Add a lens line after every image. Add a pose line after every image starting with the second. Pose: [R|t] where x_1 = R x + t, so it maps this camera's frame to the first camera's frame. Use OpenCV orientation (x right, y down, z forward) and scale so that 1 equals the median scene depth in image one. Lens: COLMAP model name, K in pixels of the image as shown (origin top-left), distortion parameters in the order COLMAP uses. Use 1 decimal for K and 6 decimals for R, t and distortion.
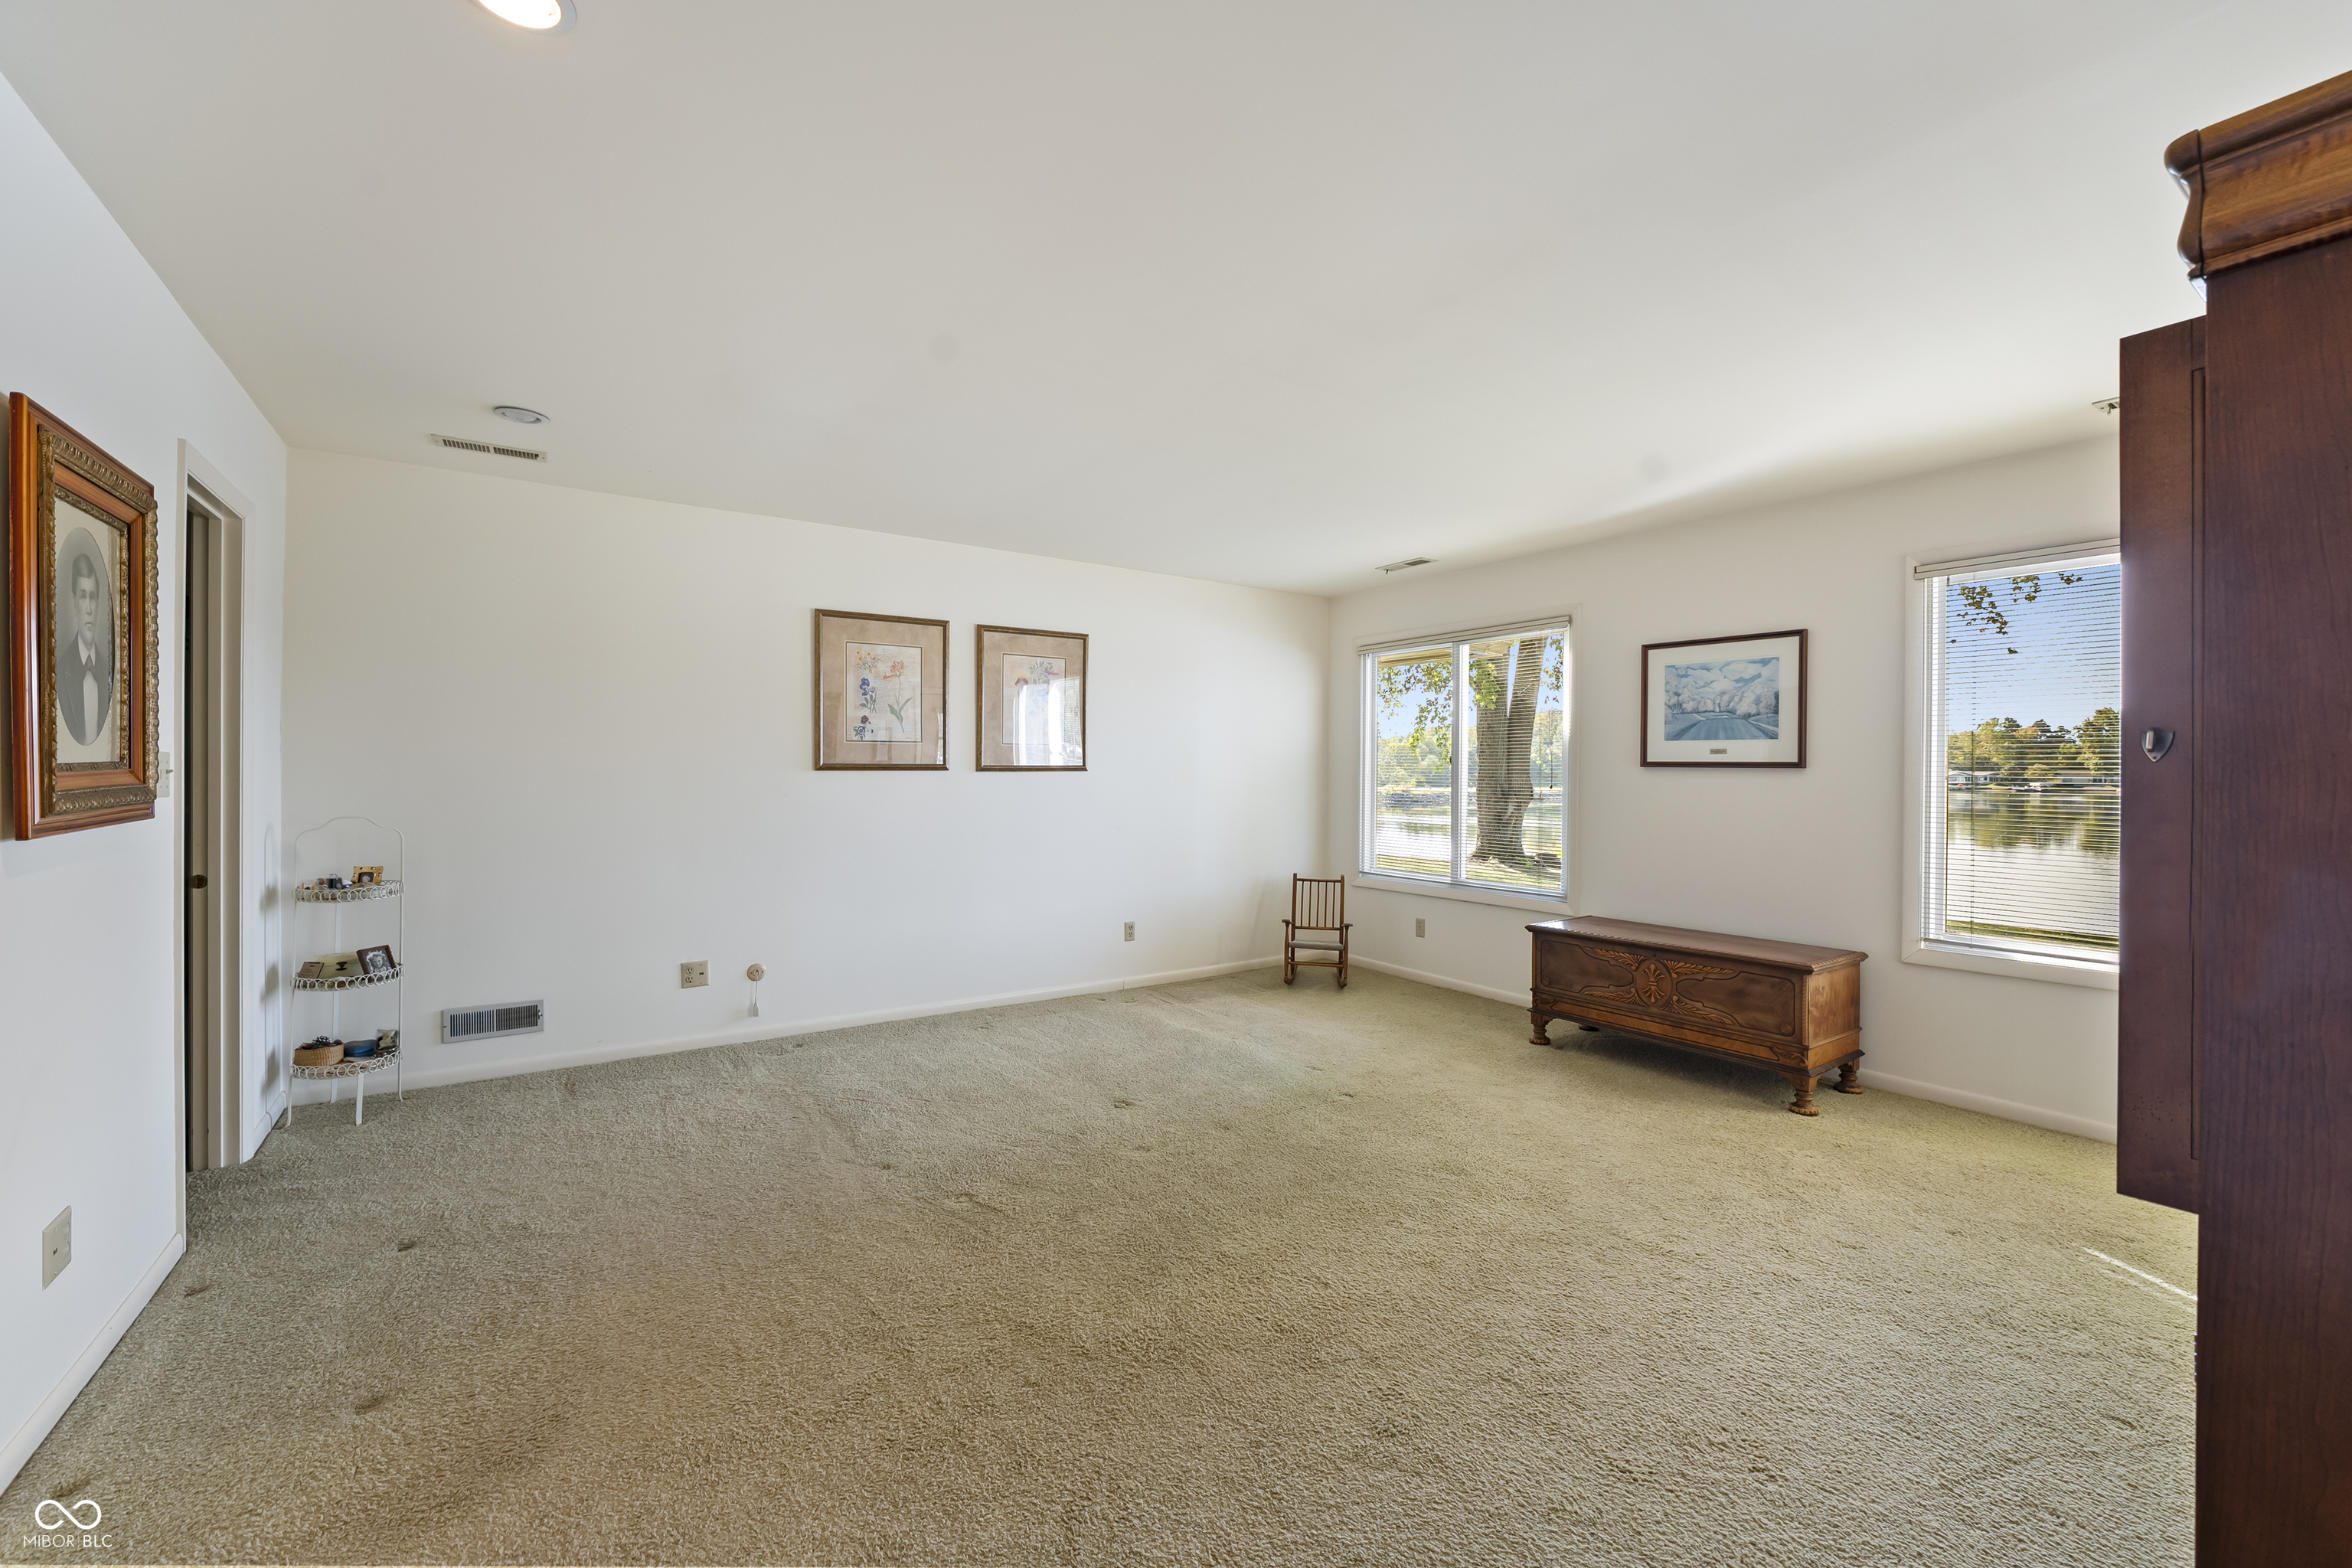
lens RADIAL K [[957.4, 0, 1195.0], [0, 957.4, 779.4], [0, 0, 1]] dist [-0.019970, 0.003560]
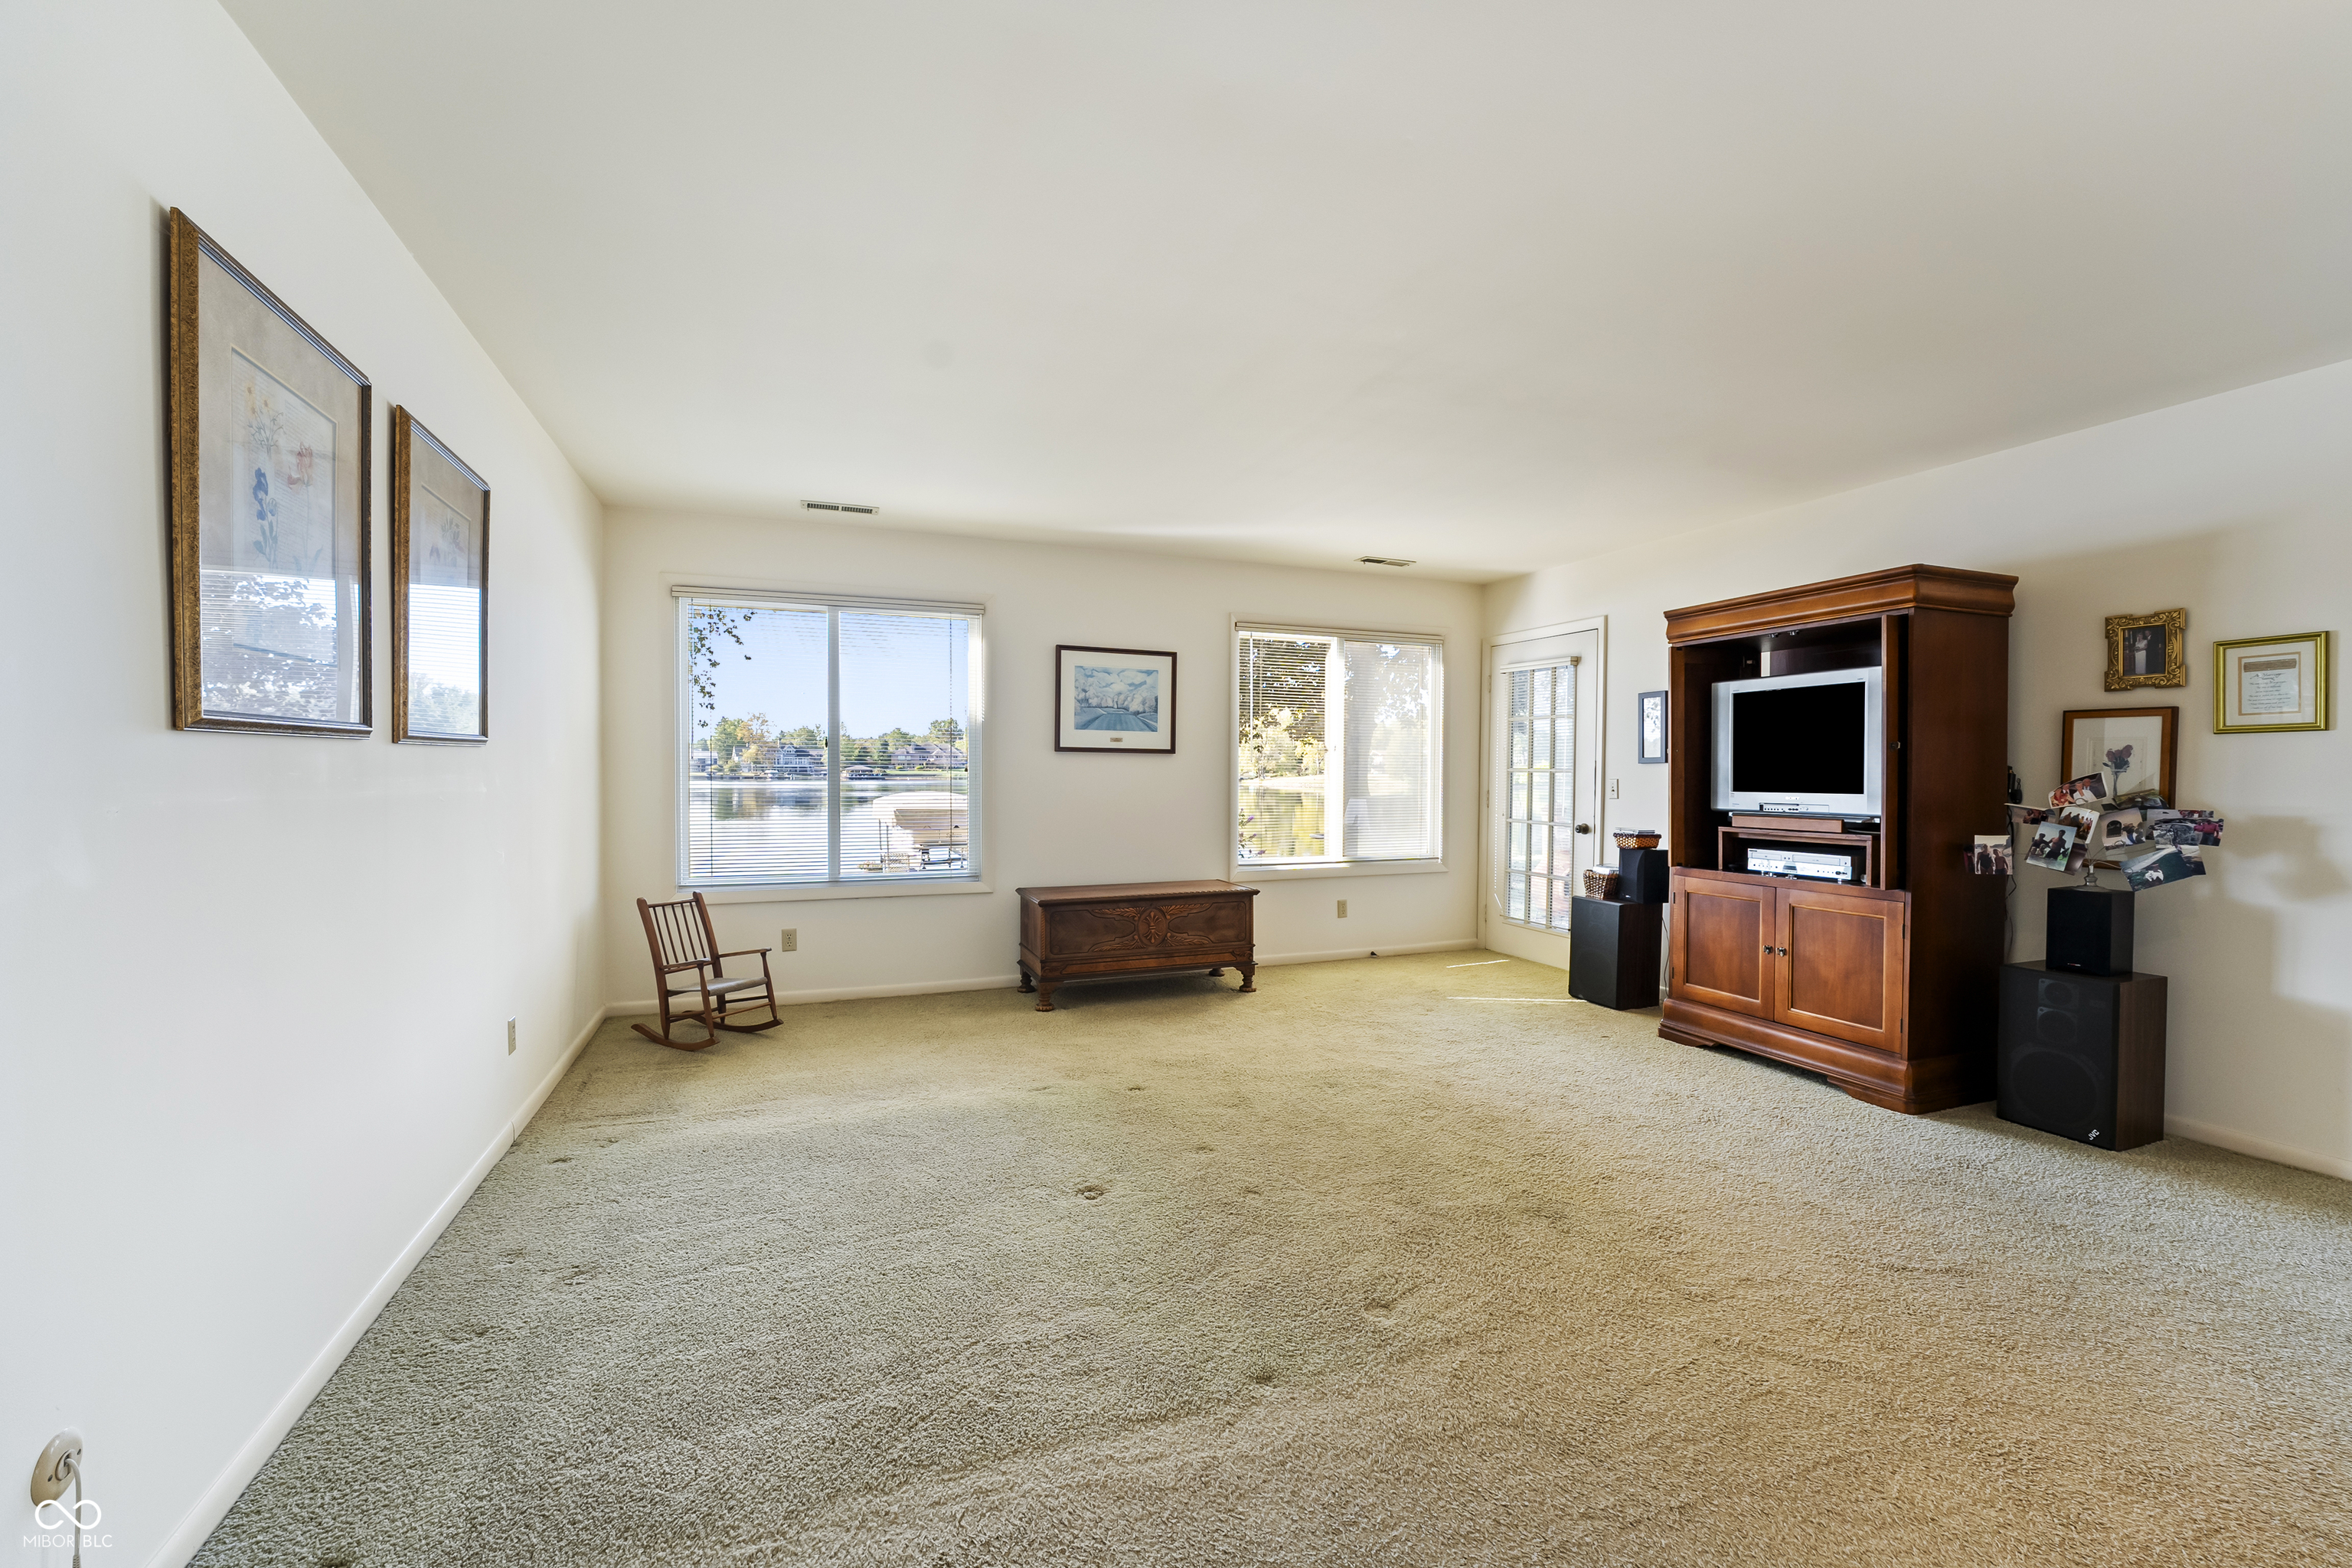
lens RADIAL K [[957.4, 0, 1157.9], [0, 957.4, 785.0], [0, 0, 1]] dist [-0.019970, 0.003560]
pose [[0.229676, -0.021117, 0.973038, -0.676639], [0.001793, 0.999772, 0.021274, 0.003574], [-0.973266, -0.003142, 0.229661, 0.668180]]
